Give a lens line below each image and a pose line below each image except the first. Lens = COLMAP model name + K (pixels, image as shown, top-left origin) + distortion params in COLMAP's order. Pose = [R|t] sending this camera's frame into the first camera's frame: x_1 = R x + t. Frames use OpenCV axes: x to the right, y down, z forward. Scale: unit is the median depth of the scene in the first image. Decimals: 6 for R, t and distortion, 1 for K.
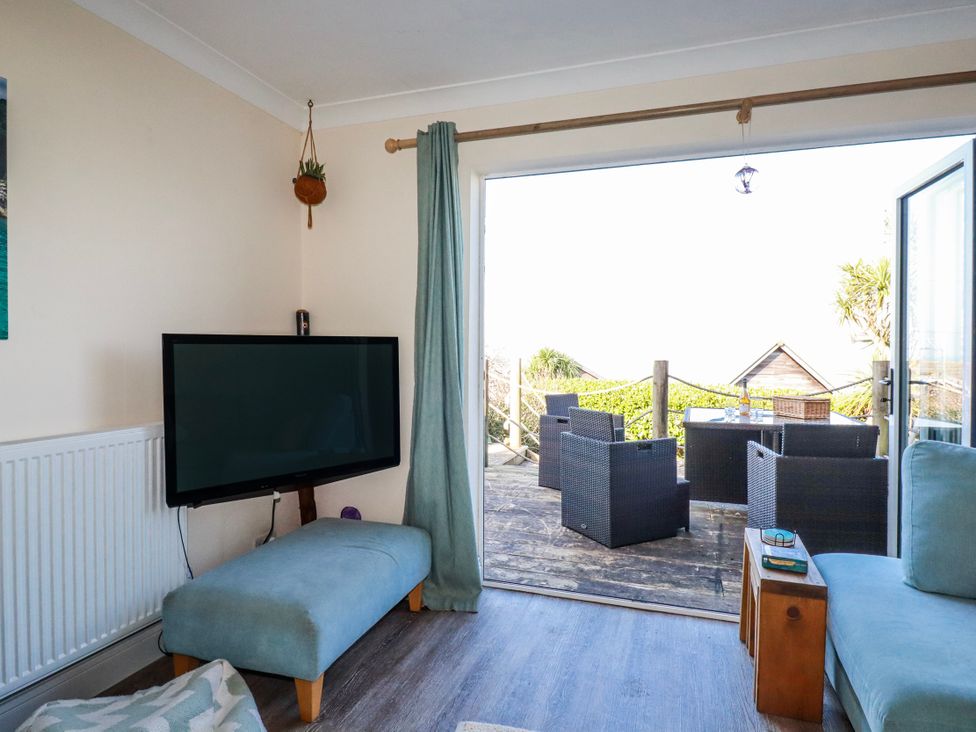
lens RADIAL K [[566.2, 0, 493.0], [0, 566.2, 360.8], [0, 0, 1]] dist [-0.000443, -0.002240]
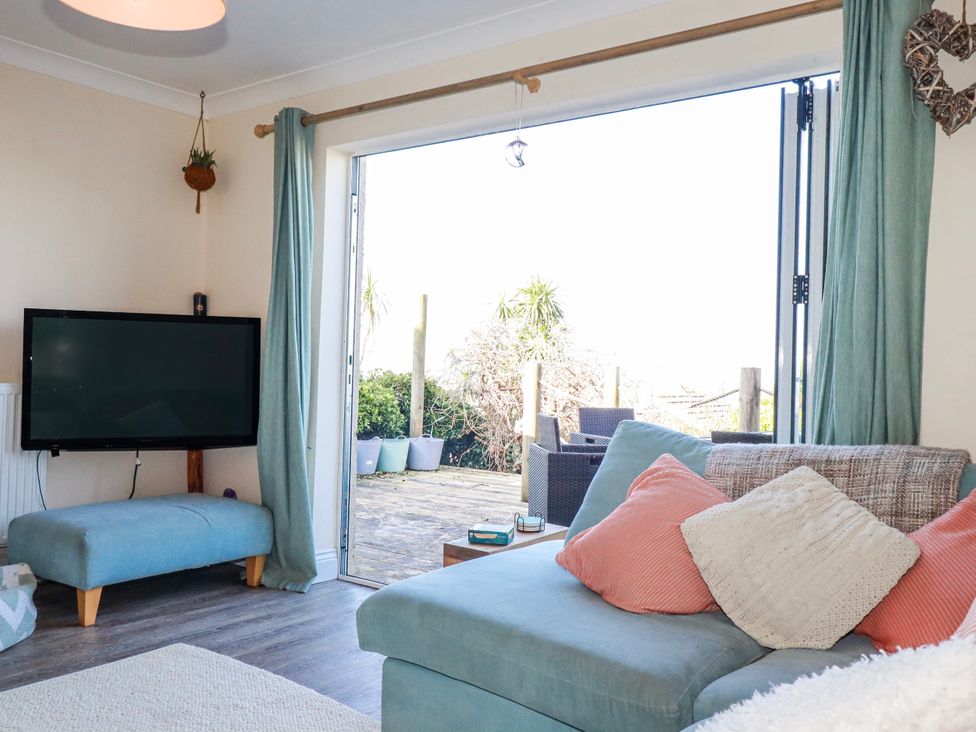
lens RADIAL K [[859.7, 0, 488.7], [0, 859.7, 360.3], [0, 0, 1]] dist [0.009864, -0.001864]
pose [[0.944835, 0.022082, -0.326802, 0.694925], [-0.031464, 0.999230, -0.023450, 0.054822], [0.326032, 0.032439, 0.944802, -0.307341]]
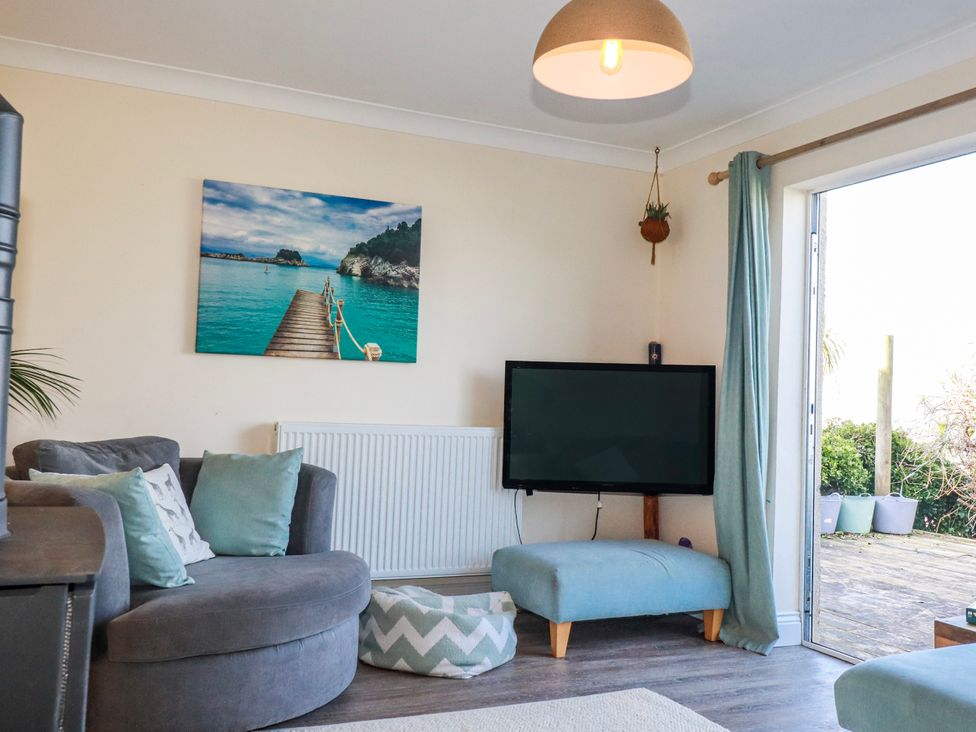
lens RADIAL K [[882.4, 0, 490.7], [0, 882.4, 358.9], [0, 0, 1]] dist [0.017330, -0.011712]
pose [[0.676828, -0.013210, -0.736023, 0.684903], [-0.044865, 0.997240, -0.059154, 0.054160], [0.734773, 0.073059, 0.674368, -0.332533]]
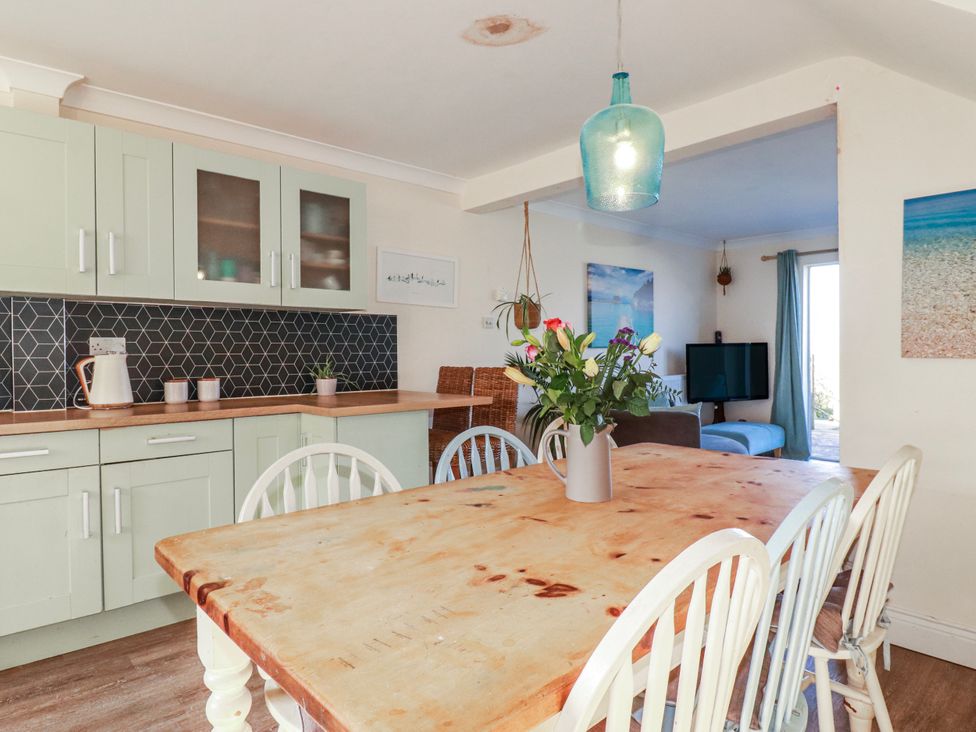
lens RADIAL K [[589.0, 0, 488.2], [0, 589.0, 357.9], [0, 0, 1]] dist [-0.001100, -0.003518]
pose [[0.868116, -0.005494, -0.496332, 0.029672], [0.003704, 0.999983, -0.004589, 0.025251], [0.496348, 0.002146, 0.868121, -1.534096]]
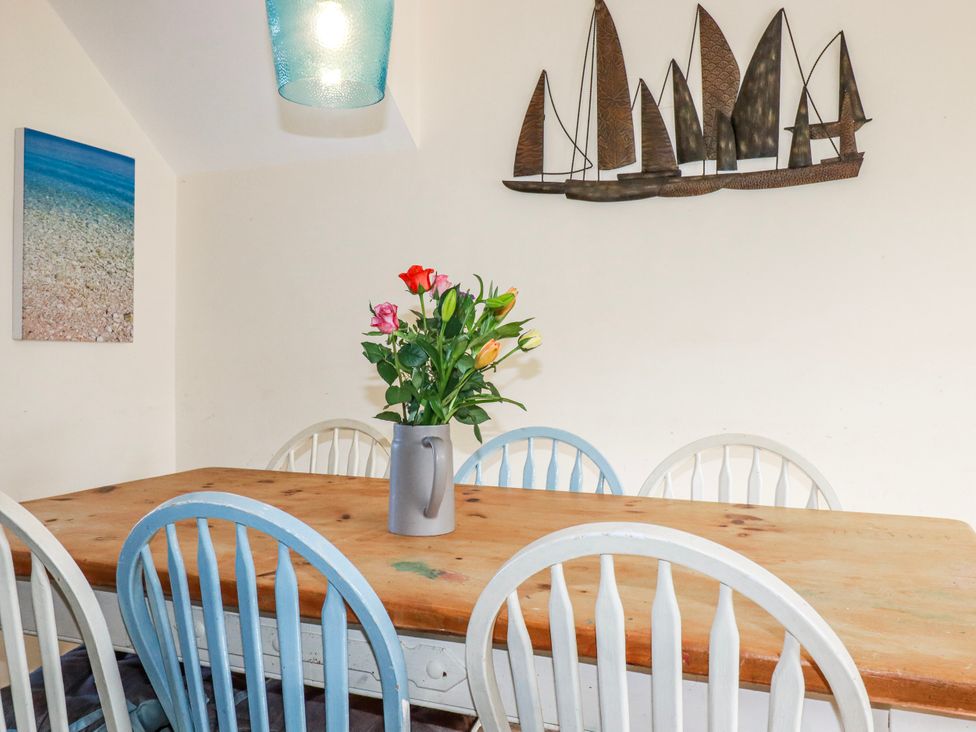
lens RADIAL K [[882.4, 0, 490.7], [0, 882.4, 358.9], [0, 0, 1]] dist [0.017330, -0.011712]
pose [[0.089043, -0.013245, 0.995940, -0.730813], [0.009234, 0.999880, 0.012472, 0.035702], [-0.995985, 0.008086, 0.089155, -1.106489]]
